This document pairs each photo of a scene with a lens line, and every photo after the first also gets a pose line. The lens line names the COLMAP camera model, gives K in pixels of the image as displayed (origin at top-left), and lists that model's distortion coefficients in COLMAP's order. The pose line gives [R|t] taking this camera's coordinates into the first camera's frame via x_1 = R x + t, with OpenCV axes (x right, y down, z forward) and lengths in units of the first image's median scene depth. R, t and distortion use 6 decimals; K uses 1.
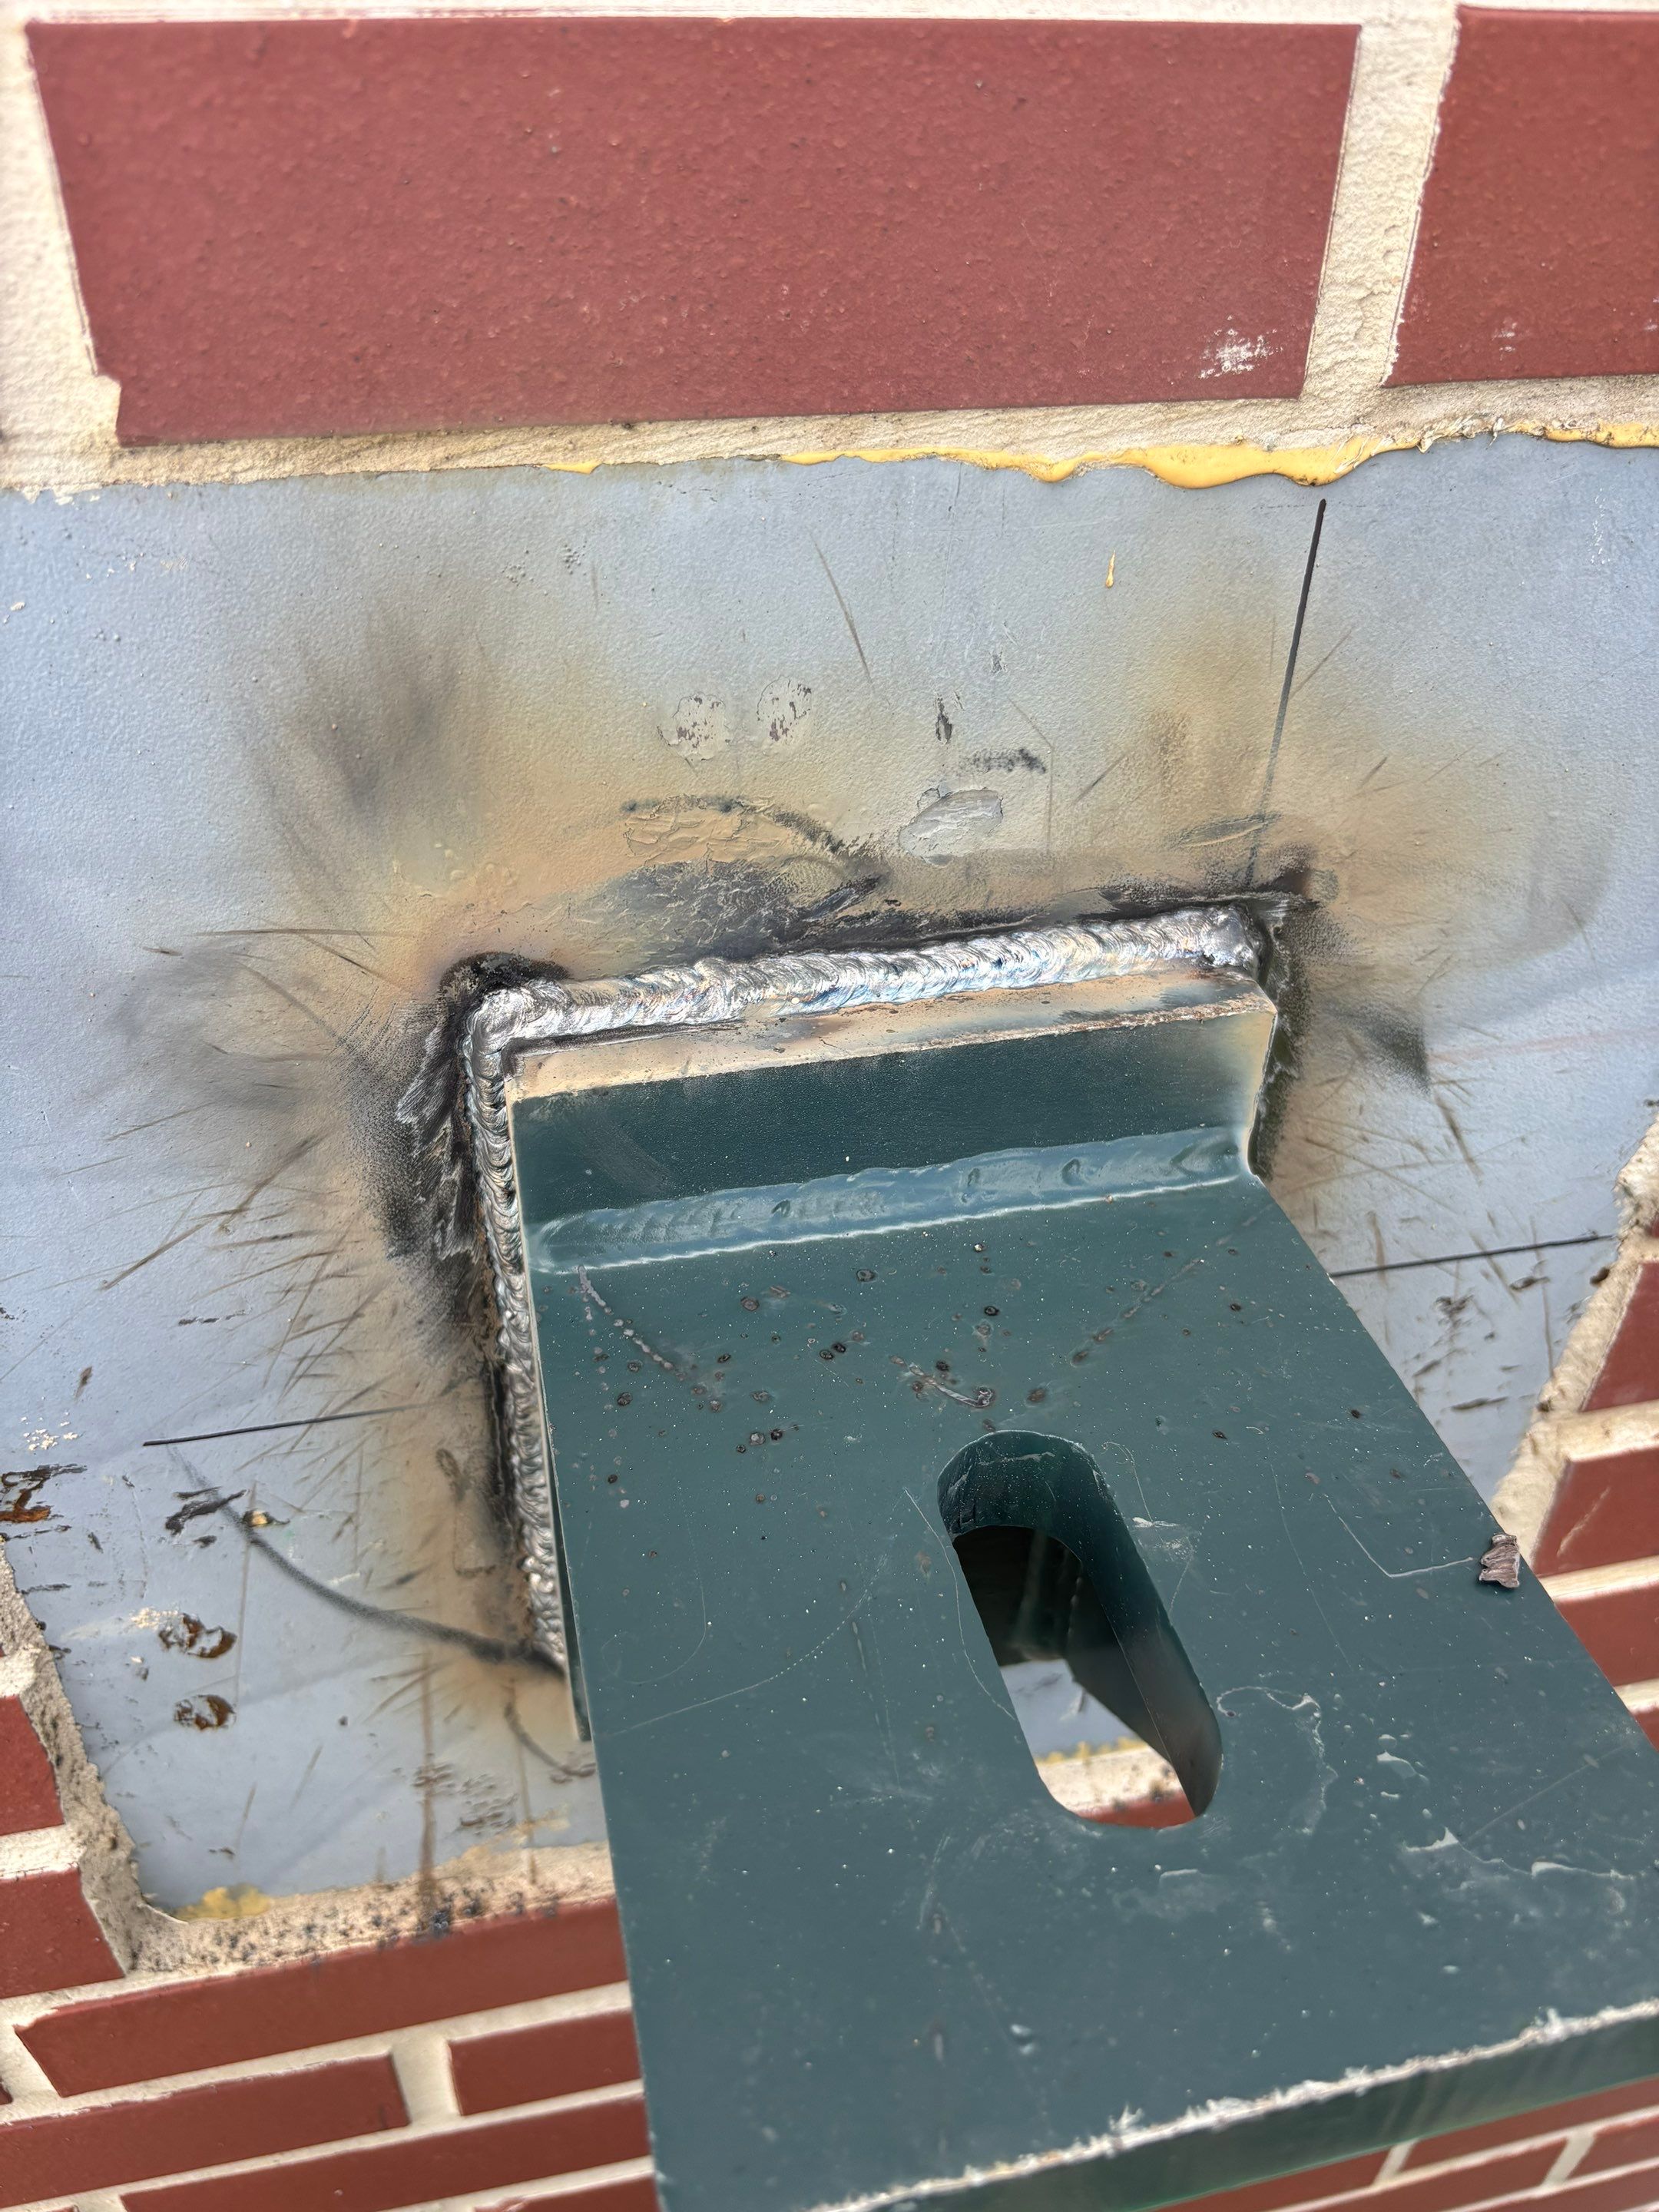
lens RADIAL K [[1727.5, 0, 835.3], [0, 1727.5, 1217.2], [0, 0, 1]] dist [0.031013, -0.047911]
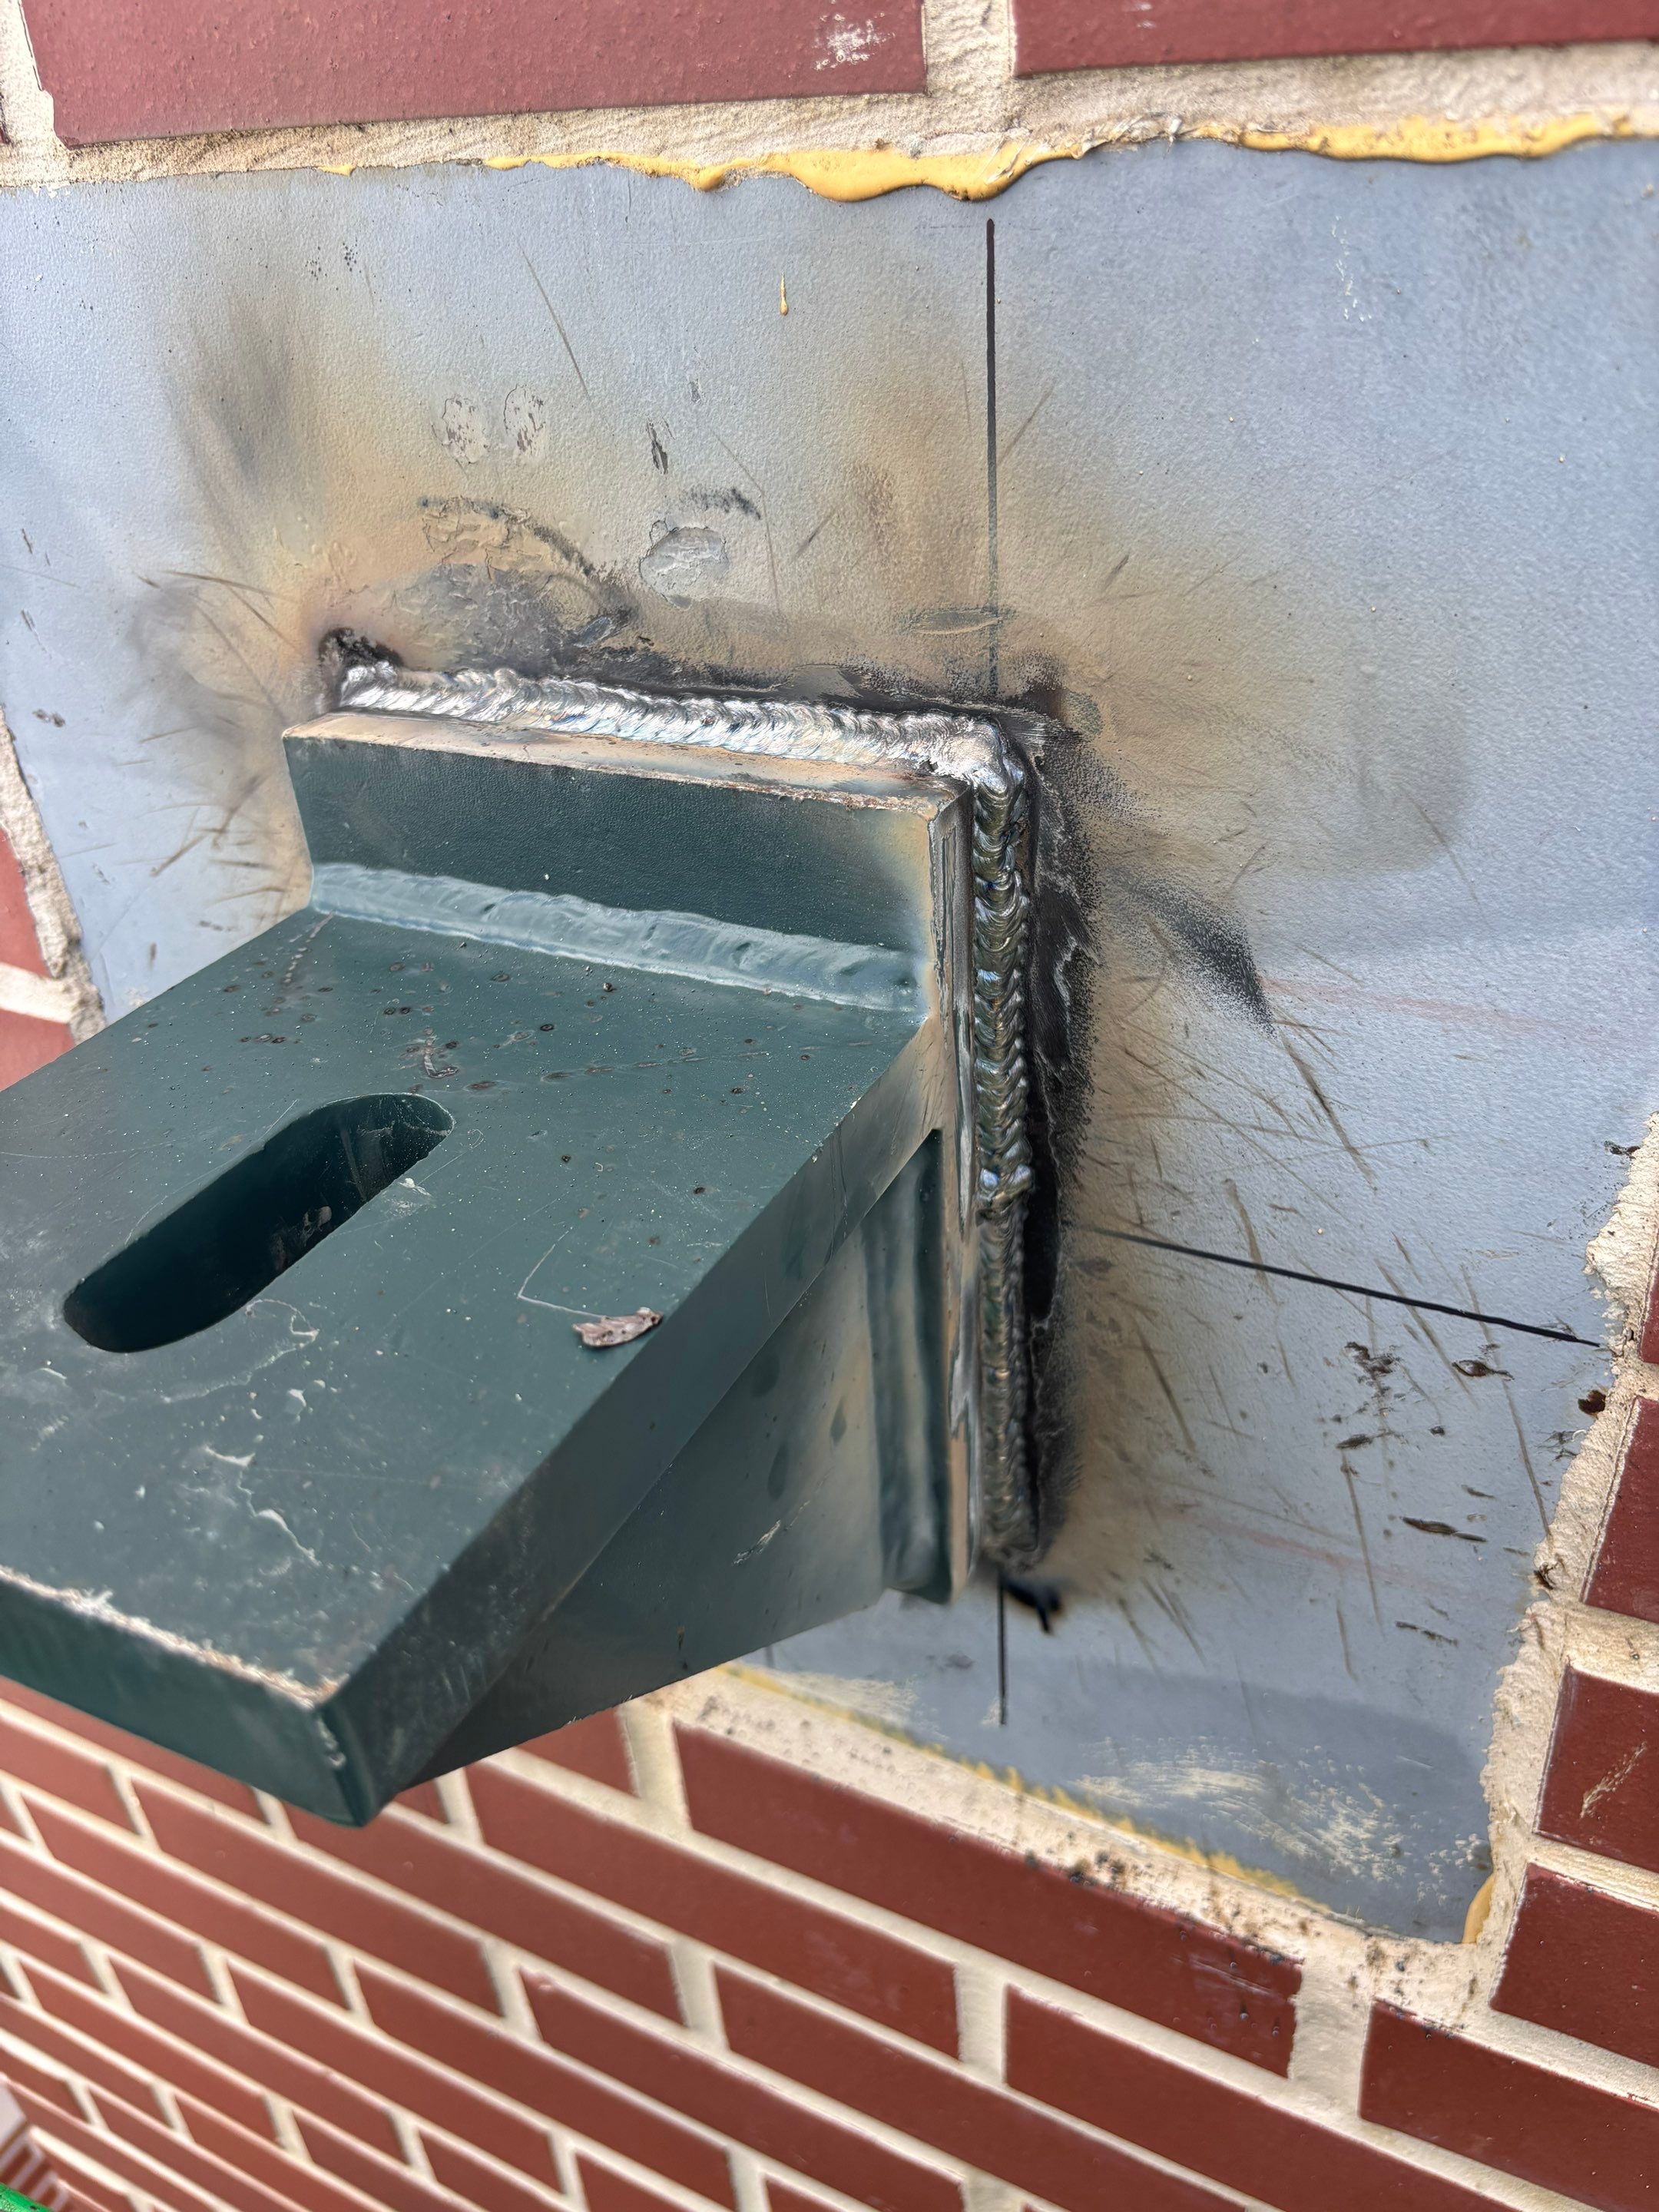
lens RADIAL K [[1727.5, 0, 835.3], [0, 1727.5, 1217.2], [0, 0, 1]] dist [0.031013, -0.047911]
pose [[0.763667, 0.300584, -0.571368, 0.845699], [-0.346497, 0.937568, 0.030120, 0.071178], [0.544750, 0.174976, 0.820141, 0.287819]]
